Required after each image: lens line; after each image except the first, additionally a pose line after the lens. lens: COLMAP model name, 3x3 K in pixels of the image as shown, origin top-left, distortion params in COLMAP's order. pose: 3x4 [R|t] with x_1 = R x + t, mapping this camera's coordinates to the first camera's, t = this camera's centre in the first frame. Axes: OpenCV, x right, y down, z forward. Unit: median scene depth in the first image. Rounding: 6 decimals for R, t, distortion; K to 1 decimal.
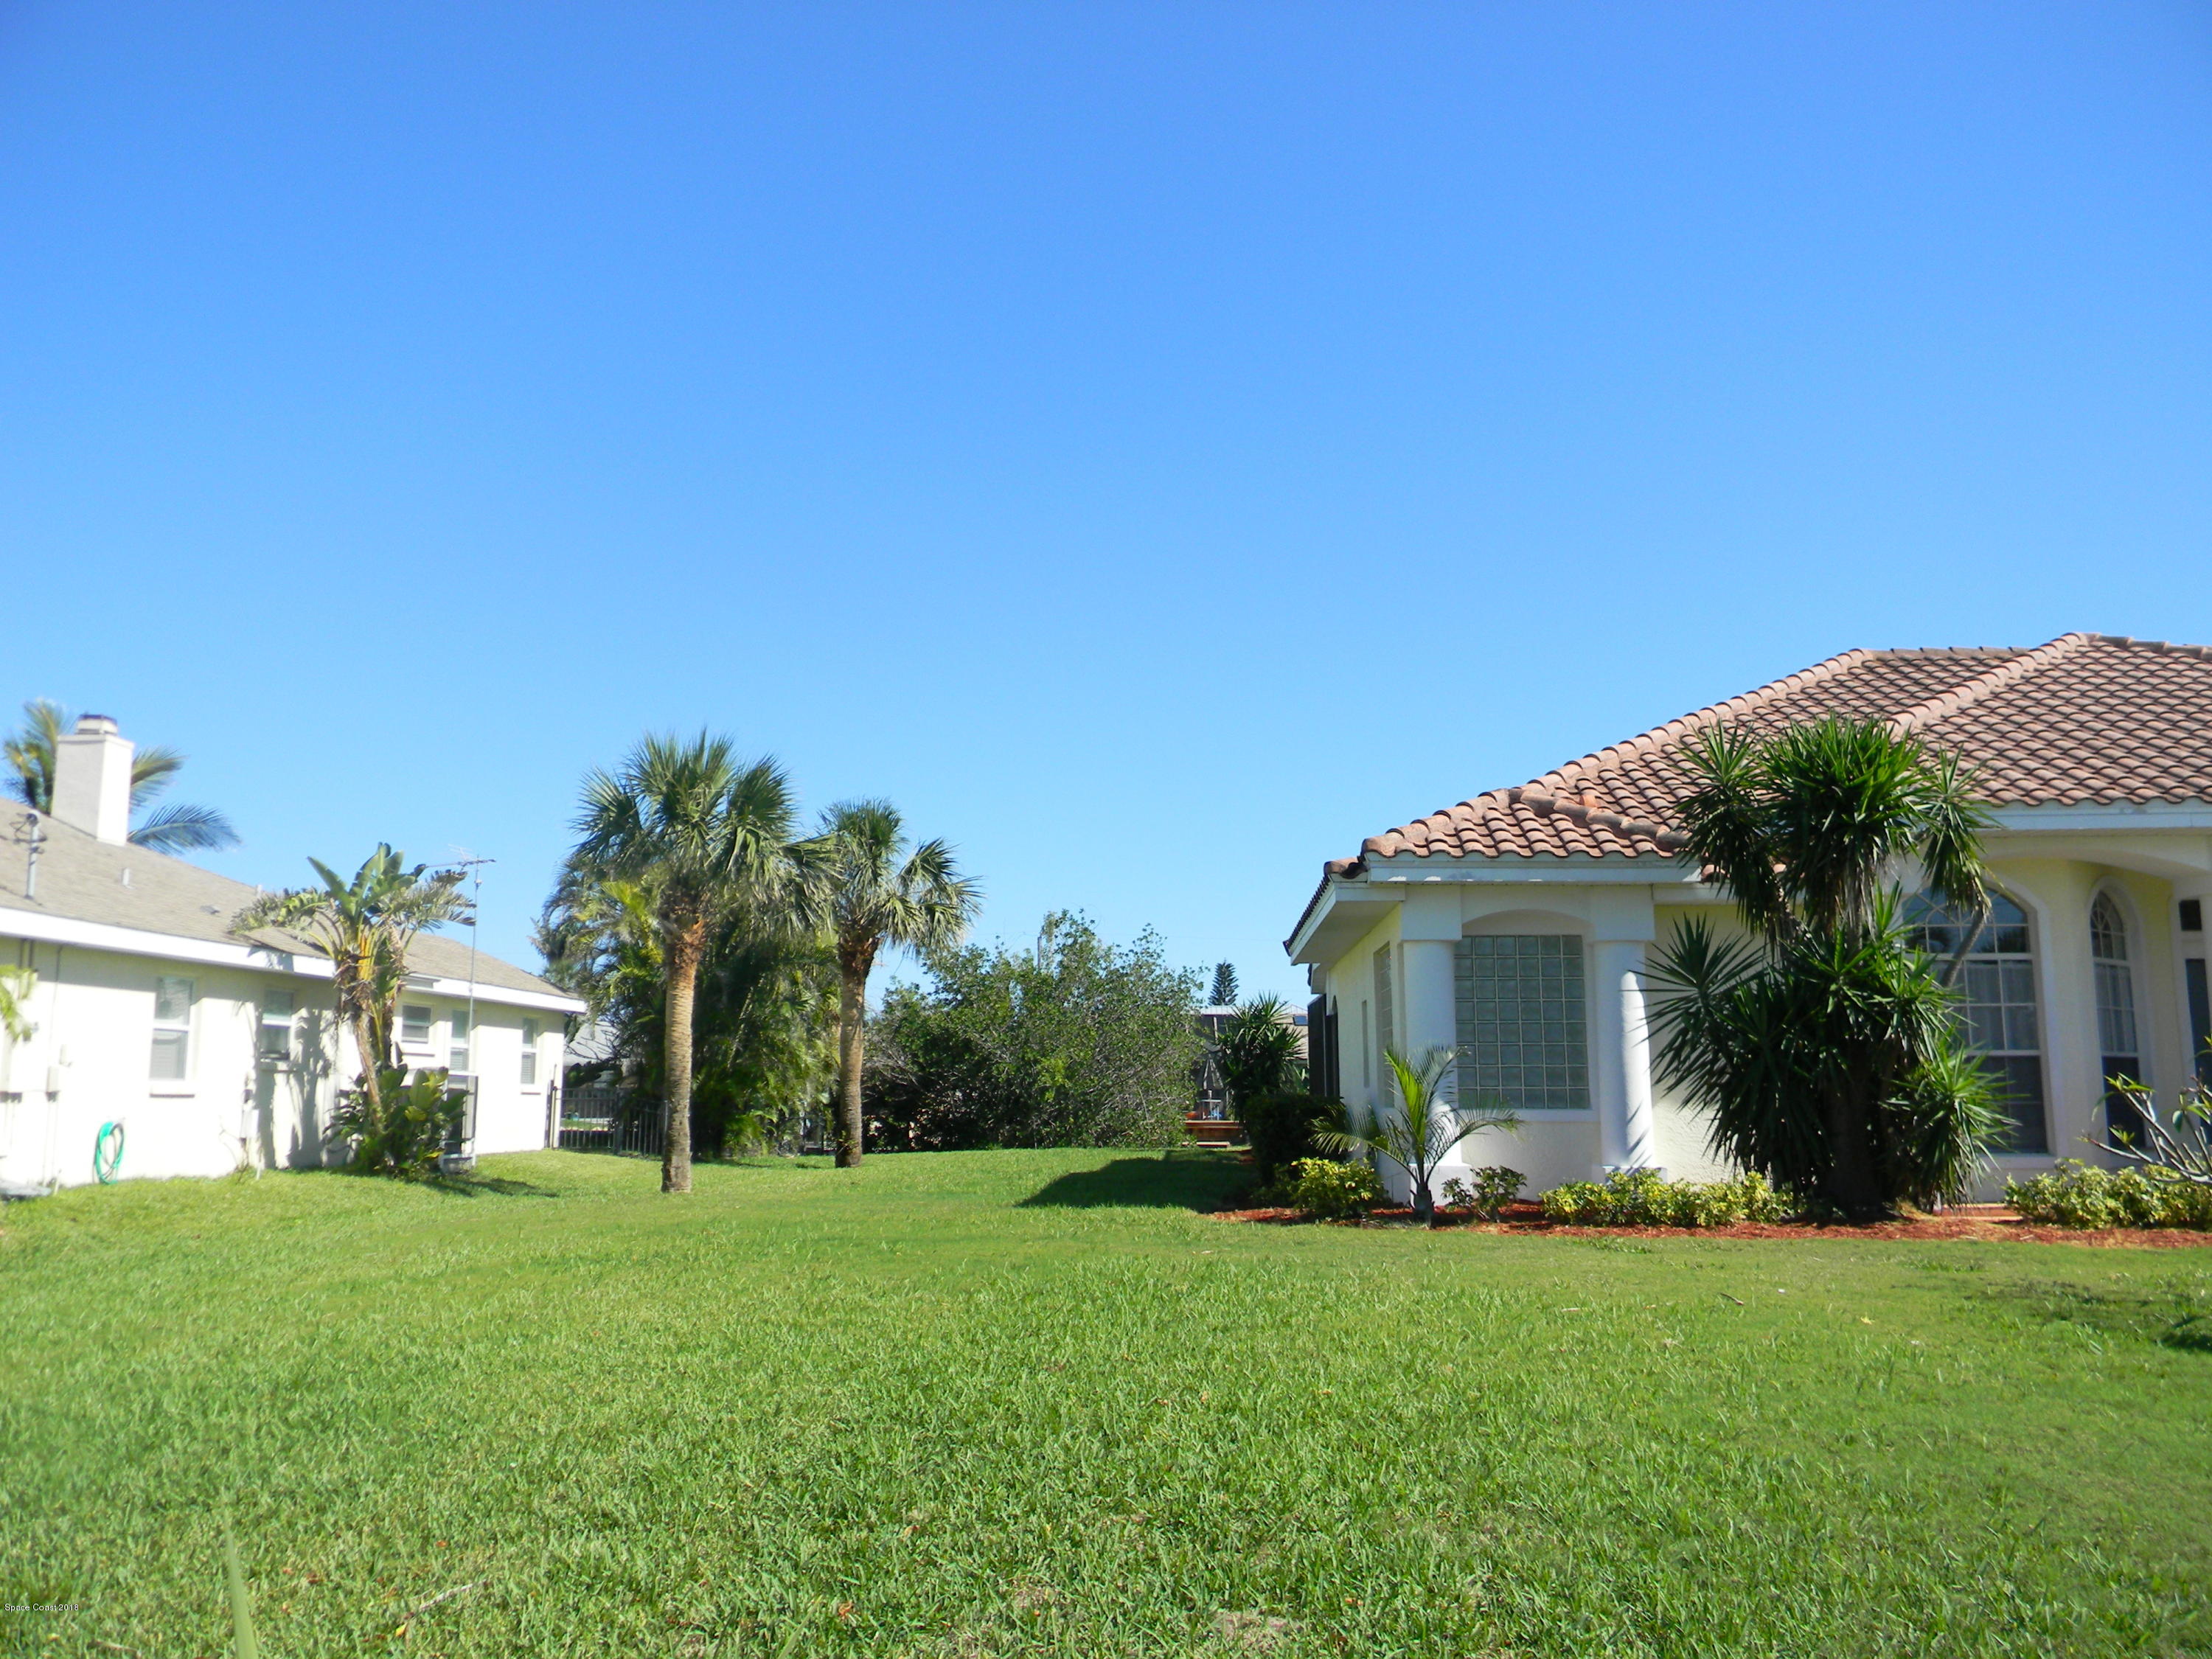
lens RADIAL K [[1732.1, 0, 1106.0], [0, 1732.1, 829.5], [0, 0, 1]] dist [0.000285, -0.005439]
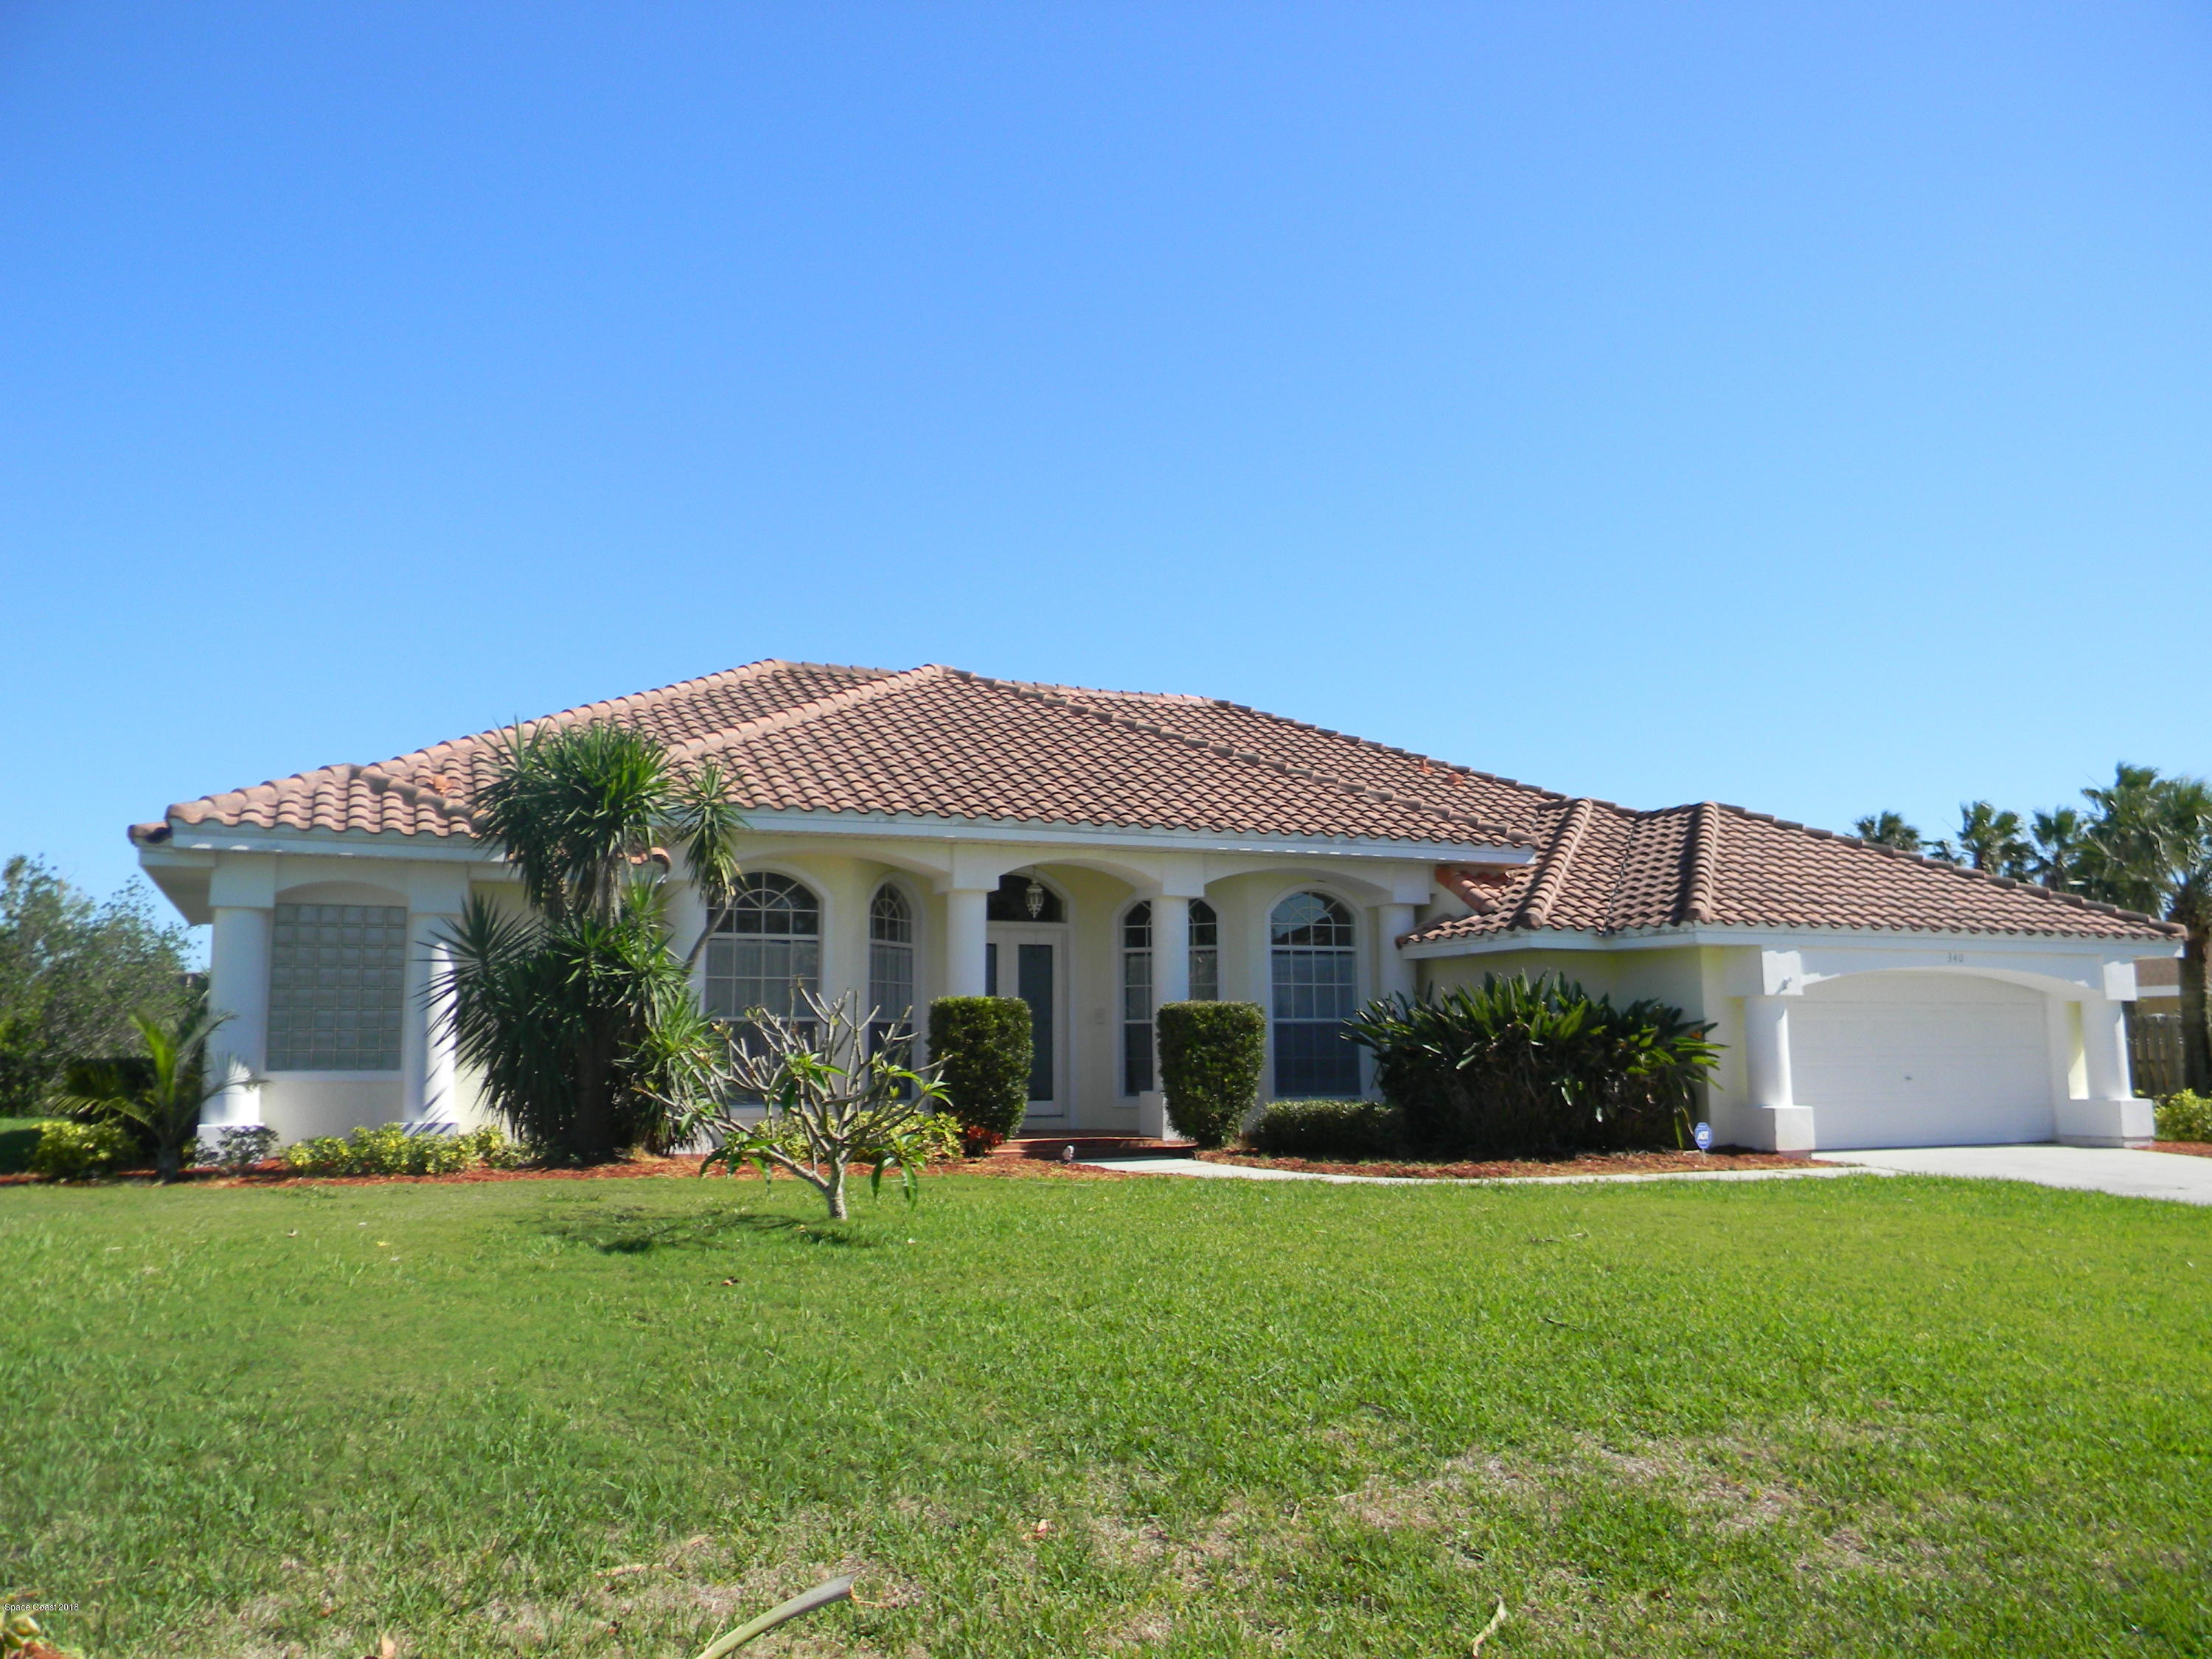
lens RADIAL K [[1732.1, 0, 1106.0], [0, 1732.1, 829.5], [0, 0, 1]] dist [0.000285, -0.005439]
pose [[0.889631, 0.053821, 0.453497, 0.178061], [-0.063357, 0.997974, 0.005849, -0.020675], [-0.452263, -0.033936, 0.891239, -0.146955]]
